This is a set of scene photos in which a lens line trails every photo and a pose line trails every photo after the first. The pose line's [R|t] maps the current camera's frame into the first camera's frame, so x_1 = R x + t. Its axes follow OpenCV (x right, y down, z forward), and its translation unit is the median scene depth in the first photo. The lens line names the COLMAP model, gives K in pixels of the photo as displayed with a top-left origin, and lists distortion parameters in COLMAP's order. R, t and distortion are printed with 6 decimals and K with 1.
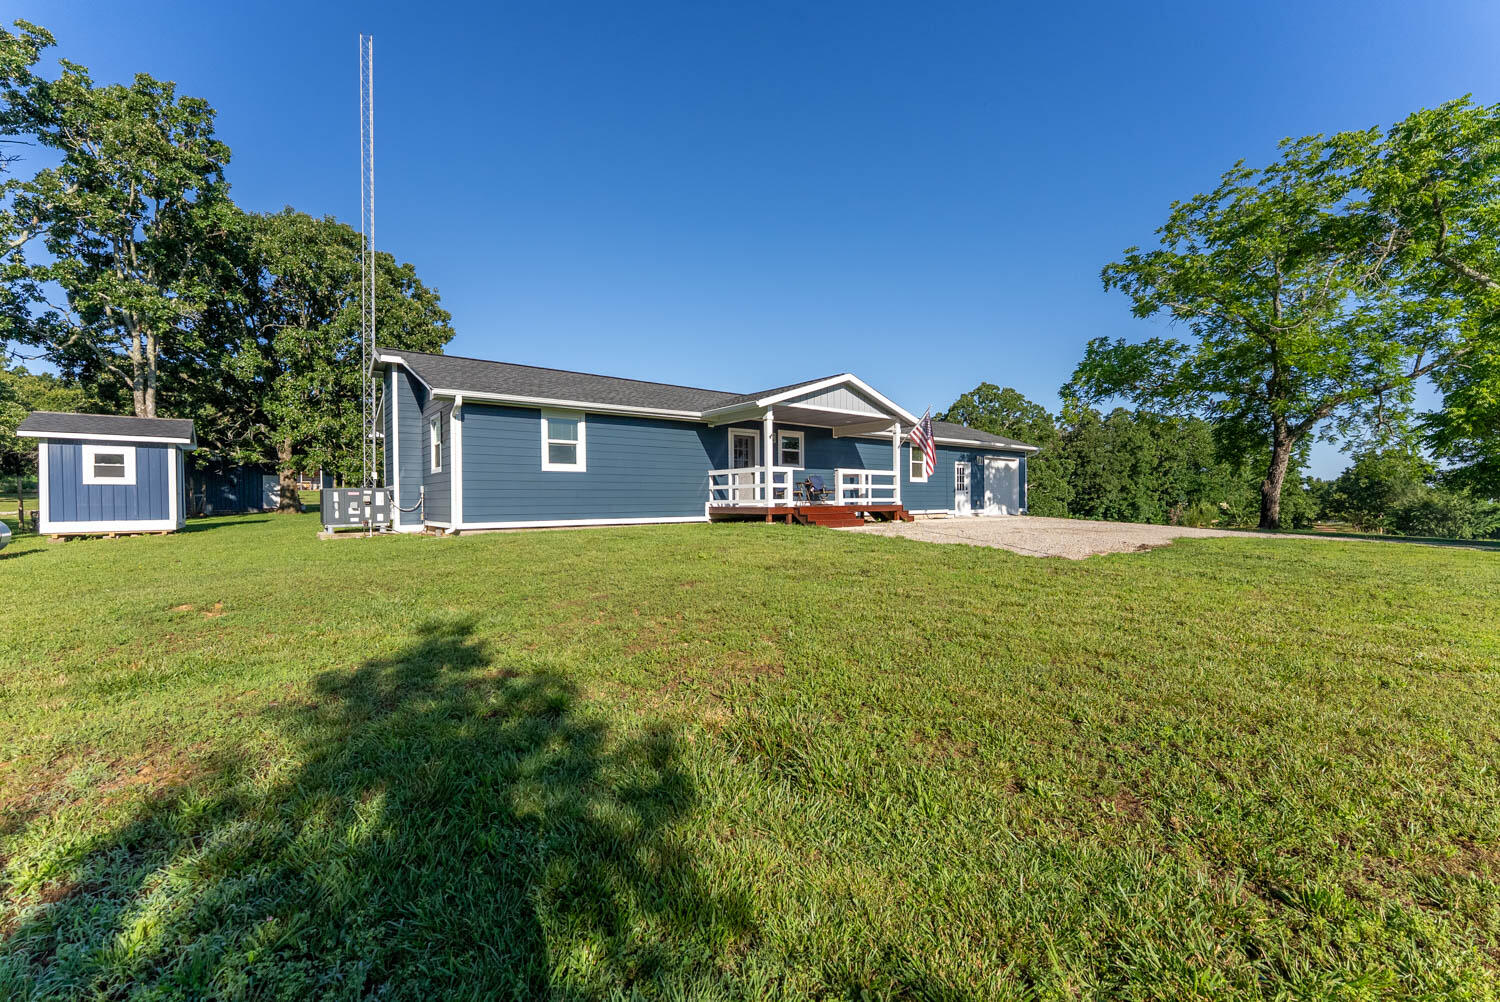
lens RADIAL K [[599.8, 0, 748.1], [0, 599.8, 506.1], [0, 0, 1]] dist [0.000088, -0.000043]
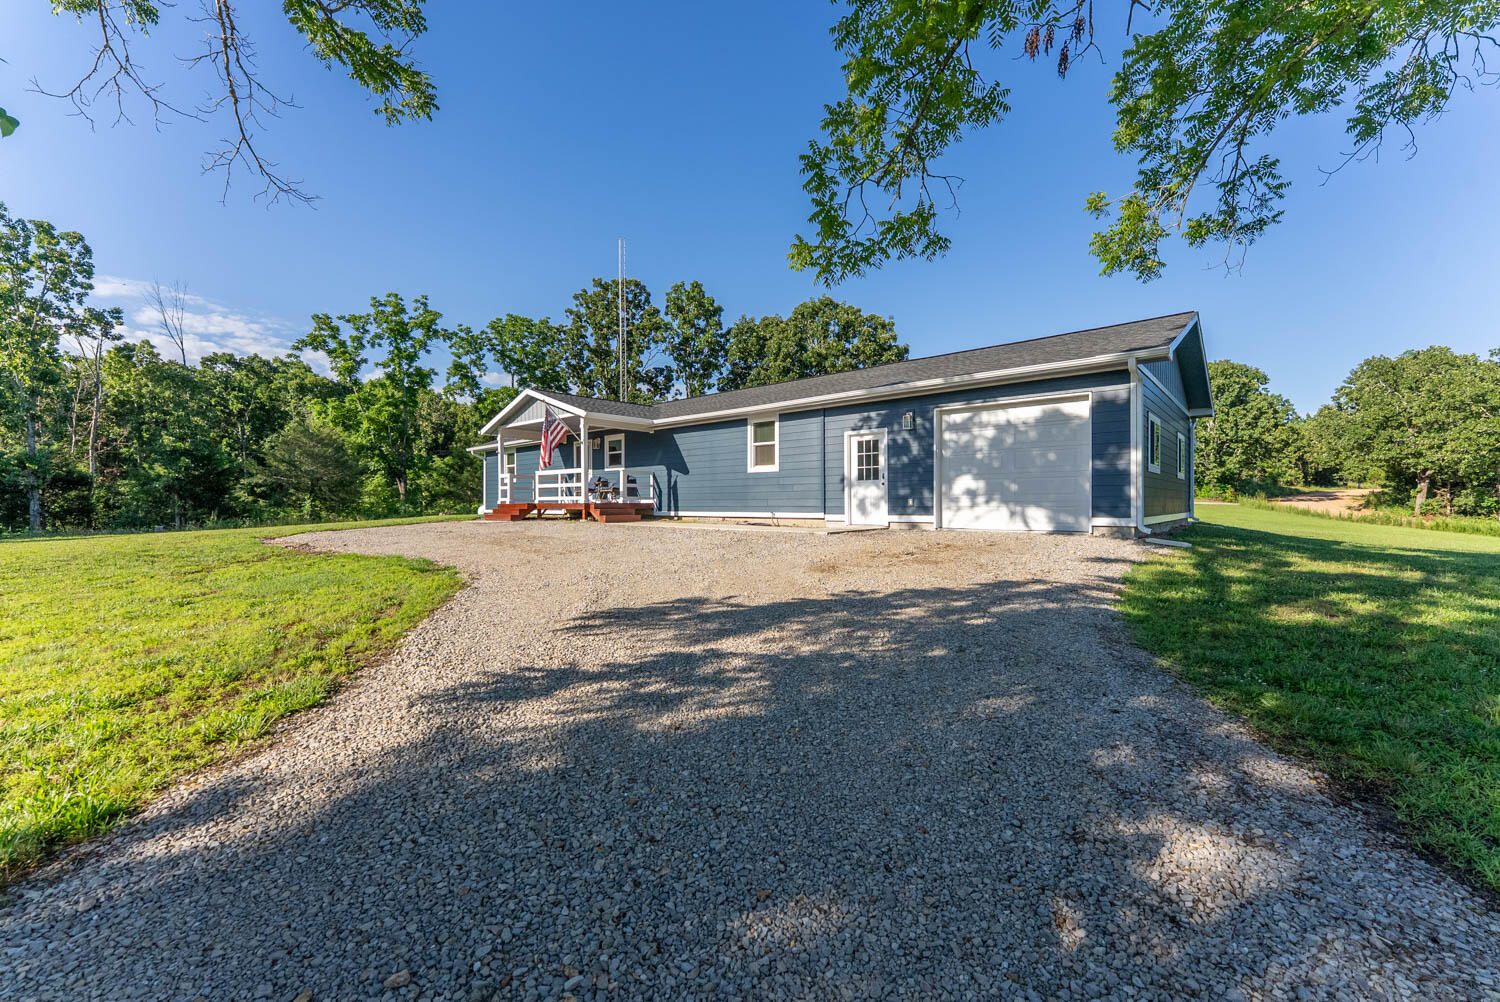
lens RADIAL K [[599.8, 0, 752.4], [0, 599.8, 492.4], [0, 0, 1]] dist [0.000088, -0.000043]
pose [[0.172467, -0.005995, -0.984997, 1.237394], [-0.000663, 0.999981, -0.006202, -0.013967], [0.985015, 0.001723, 0.172460, 1.095037]]
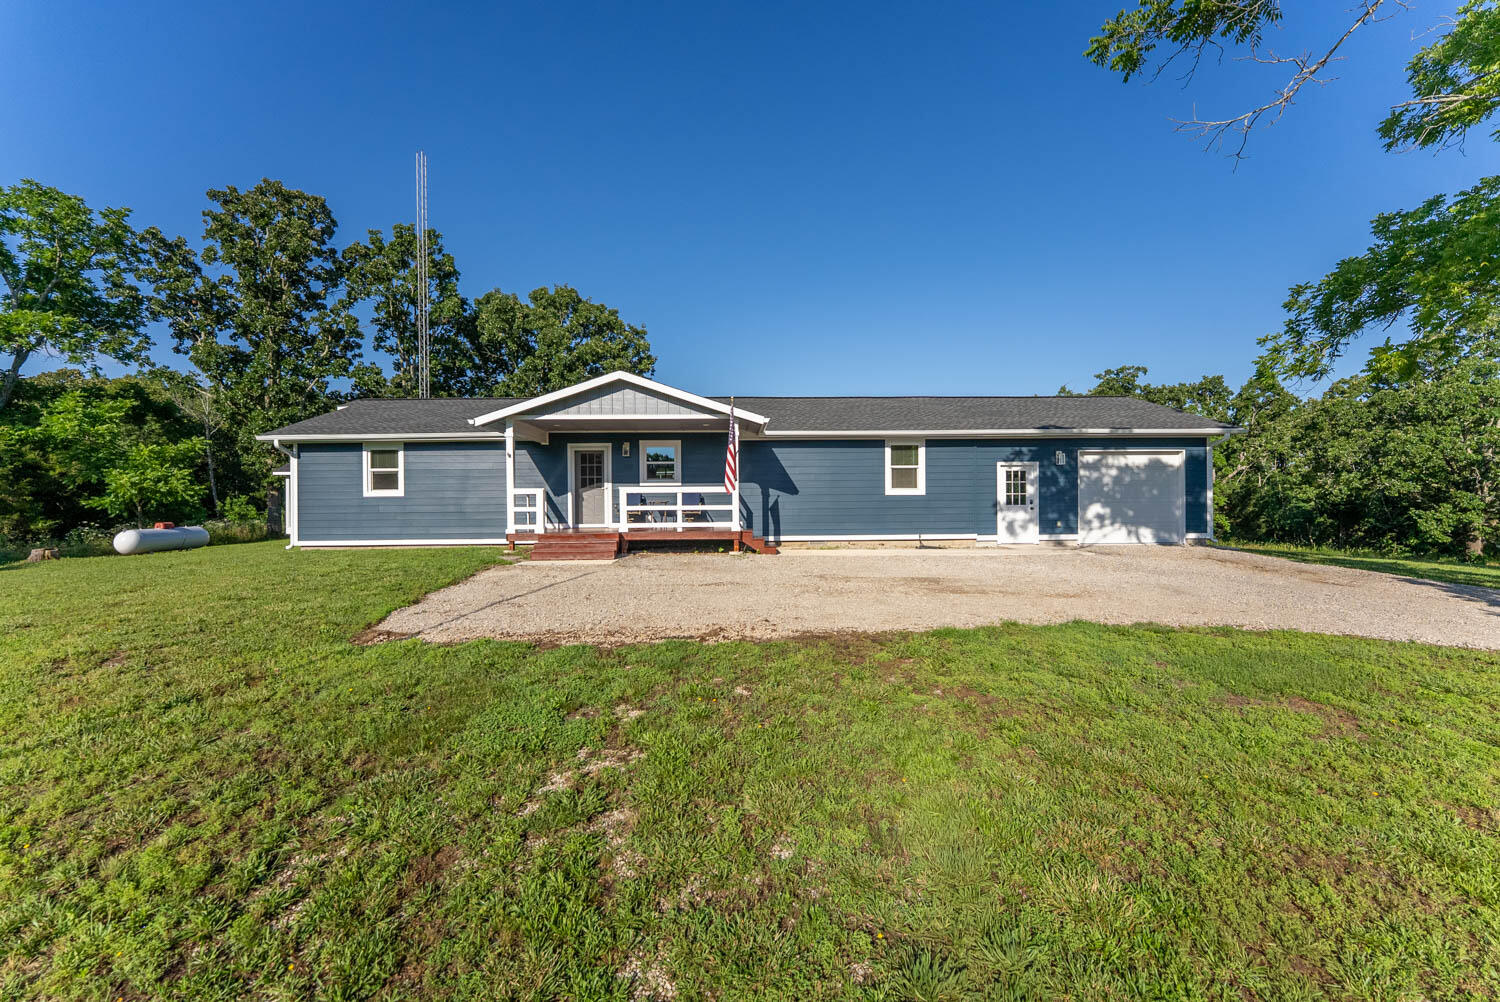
lens RADIAL K [[599.8, 0, 746.7], [0, 599.8, 504.0], [0, 0, 1]] dist [0.000088, -0.000043]
pose [[0.797935, 0.004084, -0.602729, 0.712937], [-0.003317, 0.999992, 0.002385, -0.038031], [0.602734, 0.000096, 0.797942, 0.402393]]
